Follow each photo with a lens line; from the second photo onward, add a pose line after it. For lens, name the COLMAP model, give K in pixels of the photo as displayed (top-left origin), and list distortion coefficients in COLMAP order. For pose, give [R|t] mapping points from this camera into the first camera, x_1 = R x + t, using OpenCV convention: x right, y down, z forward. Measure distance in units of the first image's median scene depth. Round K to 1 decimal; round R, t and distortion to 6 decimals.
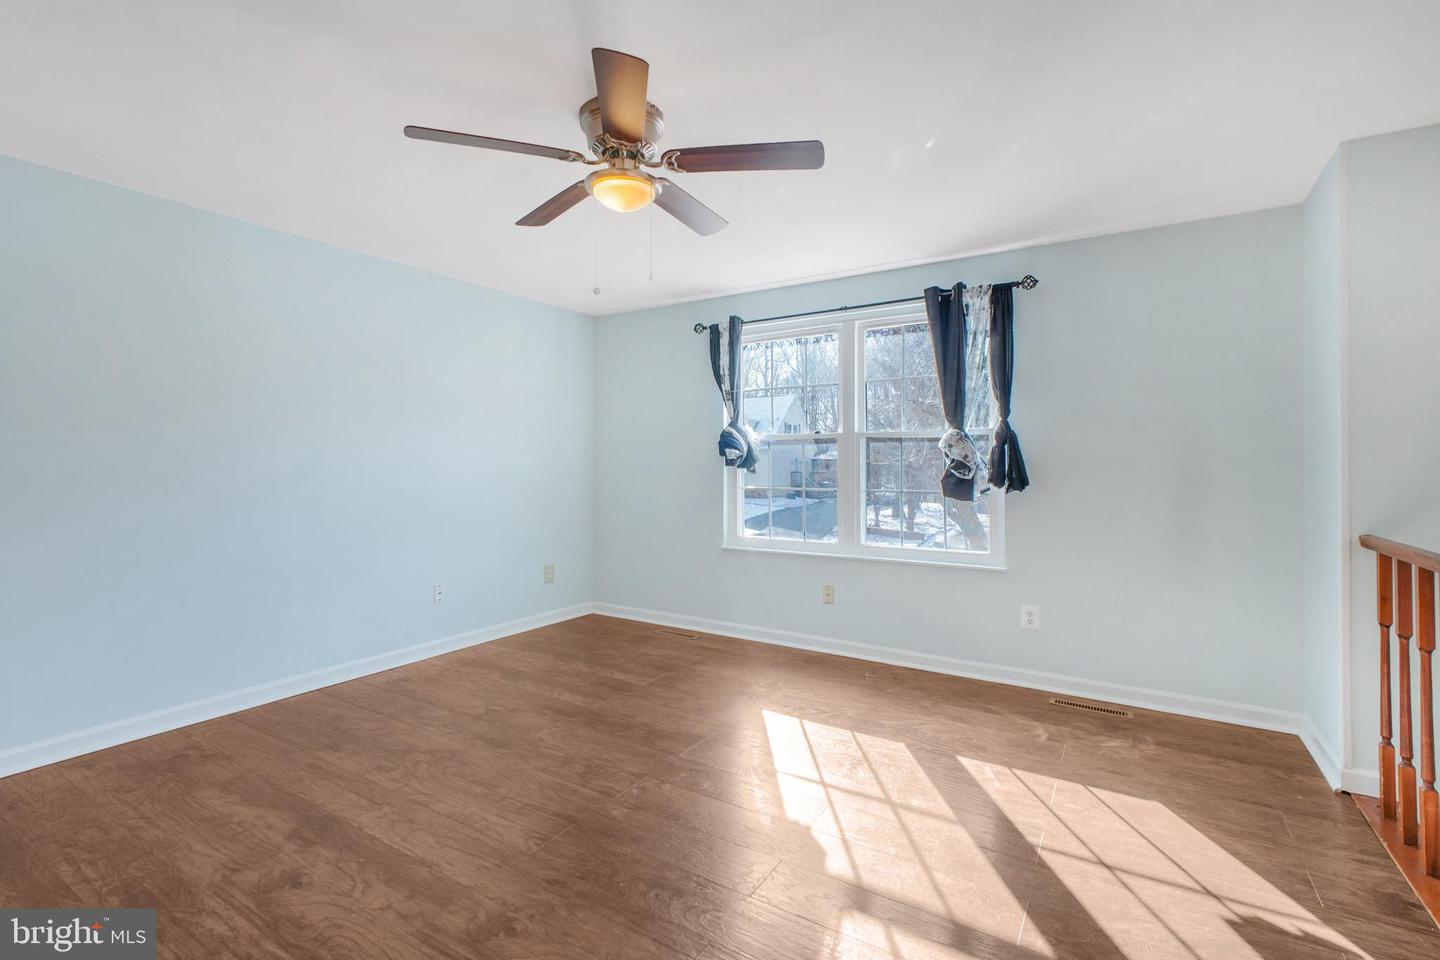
lens RADIAL K [[663.0, 0, 693.9], [0, 663.0, 455.8], [0, 0, 1]] dist [0.003968, -0.000513]
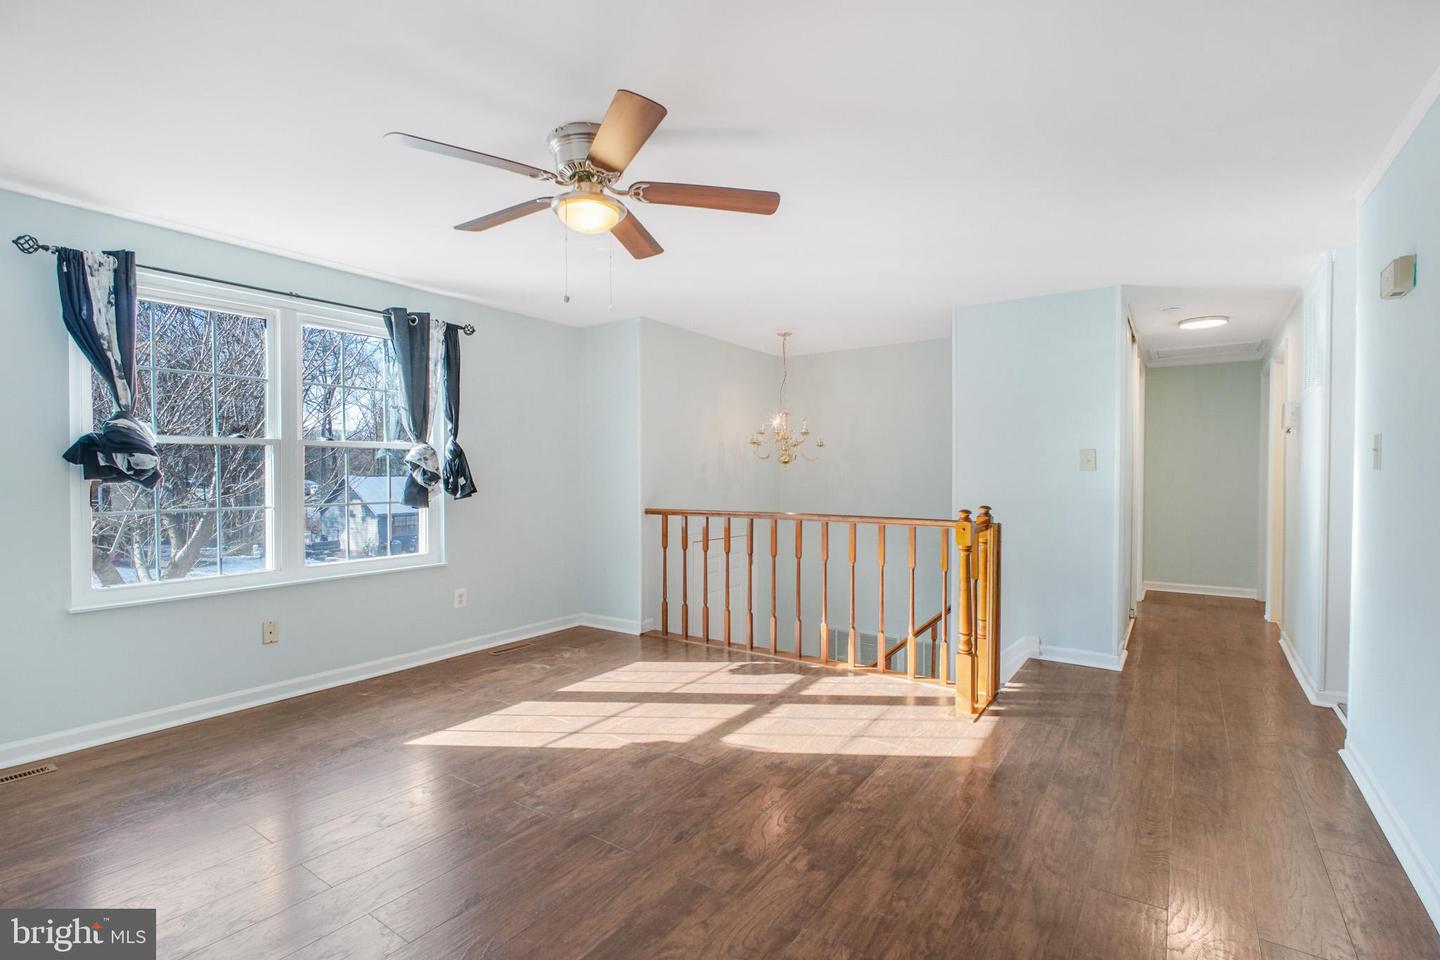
lens RADIAL K [[691.4, 0, 708.9], [0, 691.4, 485.3], [0, 0, 1]] dist [0.008365, -0.000259]
pose [[0.021892, -0.020458, 0.999551, -0.848387], [-0.009303, 0.999743, 0.020666, 0.000484], [-0.999717, -0.009751, 0.021696, 0.558955]]
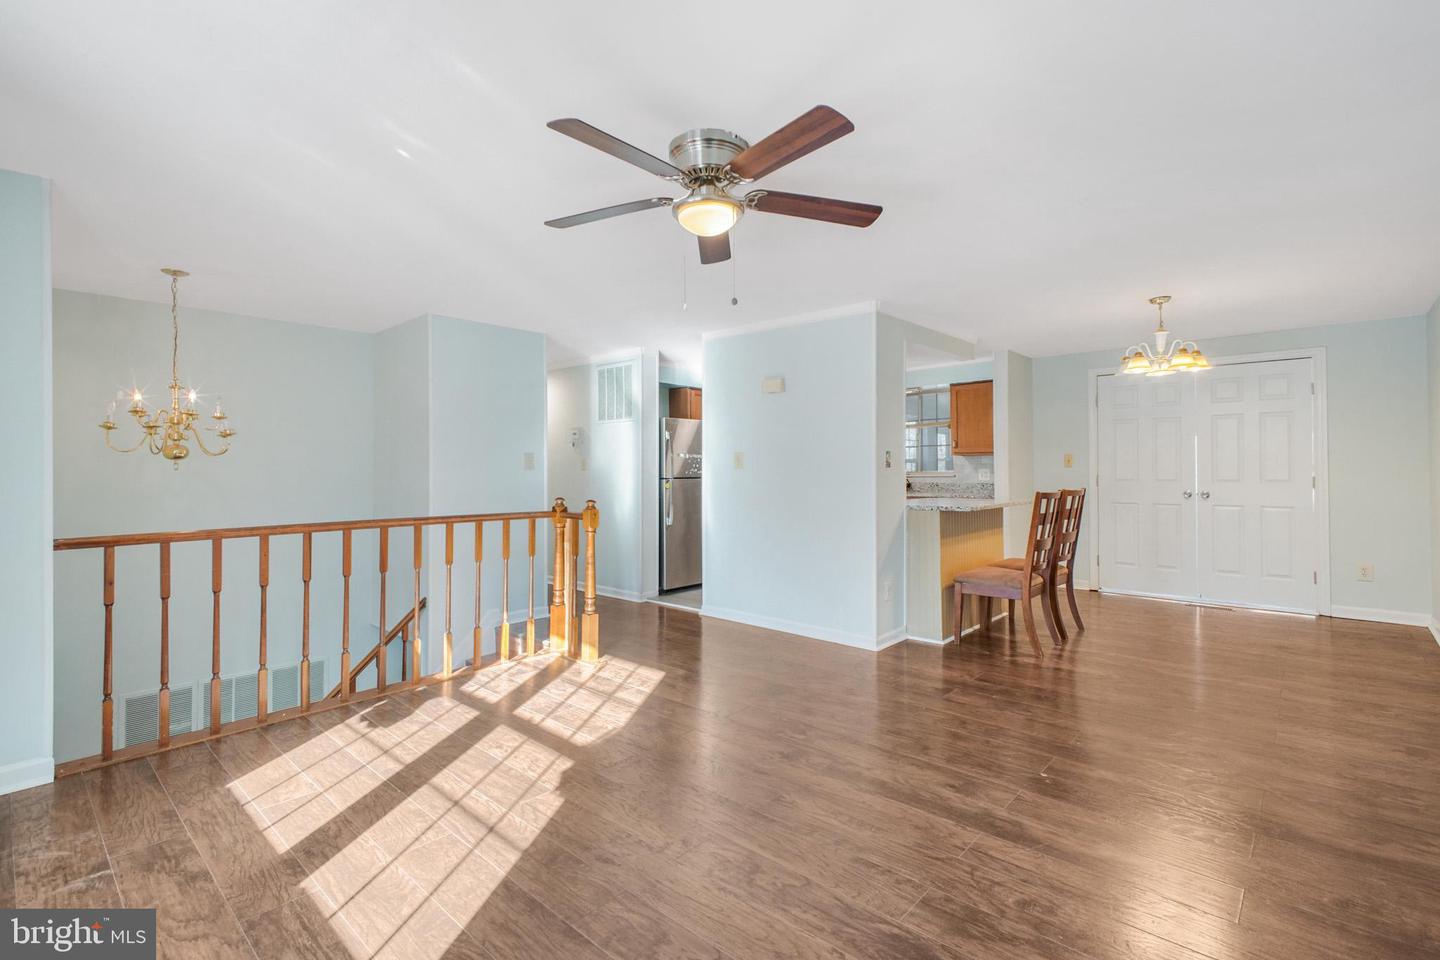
lens RADIAL K [[653.2, 0, 731.4], [0, 653.2, 465.8], [0, 0, 1]] dist [0.026421, 0.000238]
pose [[-0.991985, 0.002454, 0.126331, -0.191070], [0.000362, 0.999862, -0.016585, 0.011199], [-0.126354, -0.016406, -0.991849, 1.445583]]
